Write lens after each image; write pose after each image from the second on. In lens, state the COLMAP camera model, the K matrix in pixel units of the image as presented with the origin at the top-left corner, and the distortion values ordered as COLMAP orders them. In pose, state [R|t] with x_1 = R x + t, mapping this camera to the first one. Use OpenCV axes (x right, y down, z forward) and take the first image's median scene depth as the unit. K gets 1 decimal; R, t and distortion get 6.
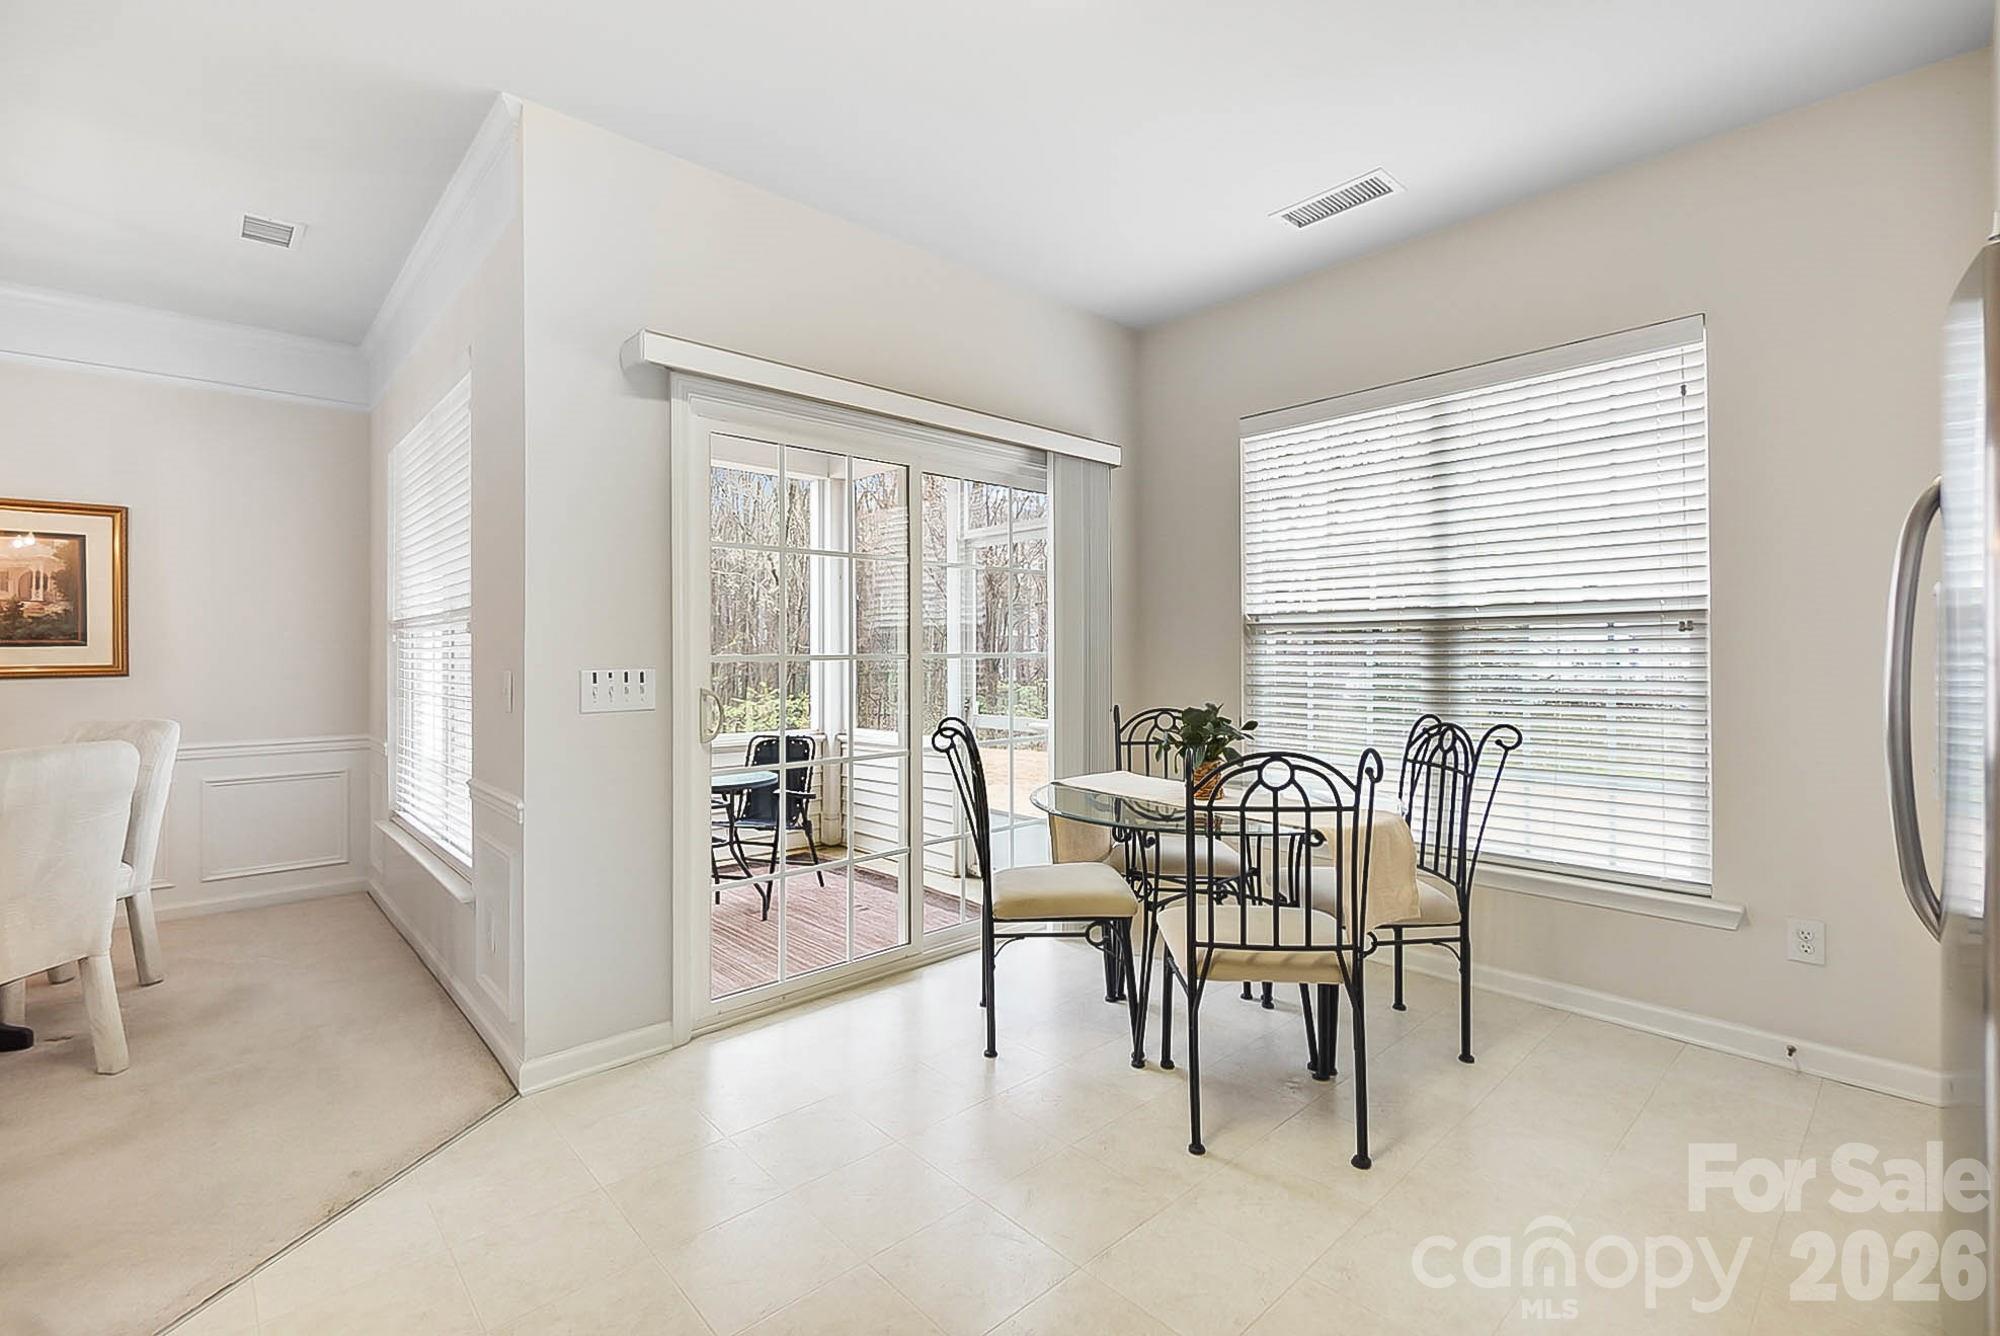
lens RADIAL K [[891.5, 0, 996.9], [0, 891.5, 660.7], [0, 0, 1]] dist [0.001362, 0.000102]
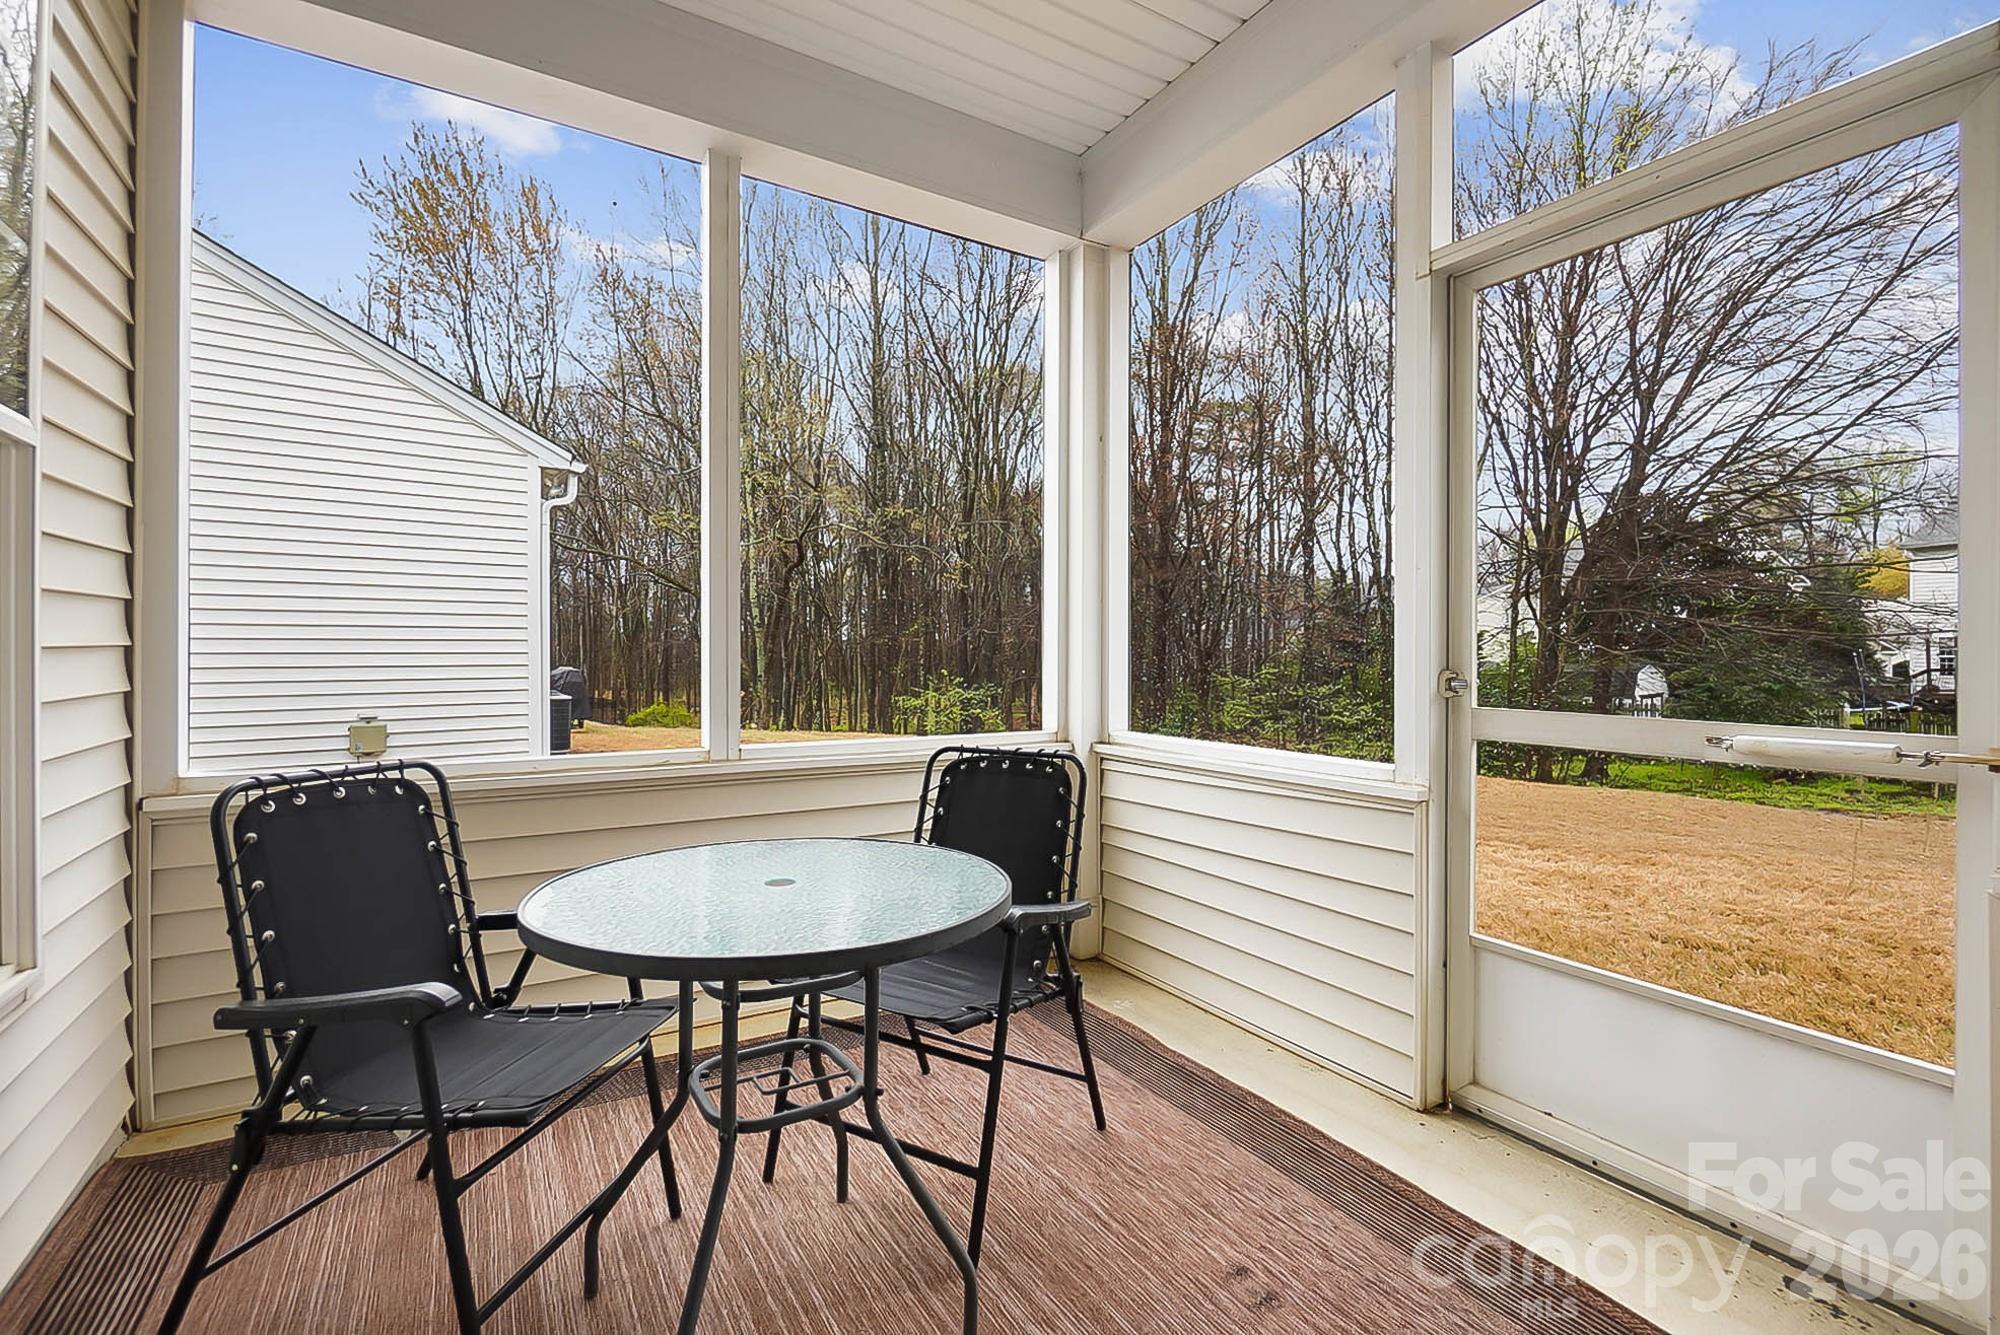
lens RADIAL K [[877.6, 0, 1000.1], [0, 877.6, 657.1], [0, 0, 1]] dist [0.001629, -0.000348]
pose [[0.981411, 0.005806, -0.191832, -0.158561], [-0.005400, 0.999982, 0.002640, 0.037716], [0.191843, -0.001555, 0.981424, 0.576869]]
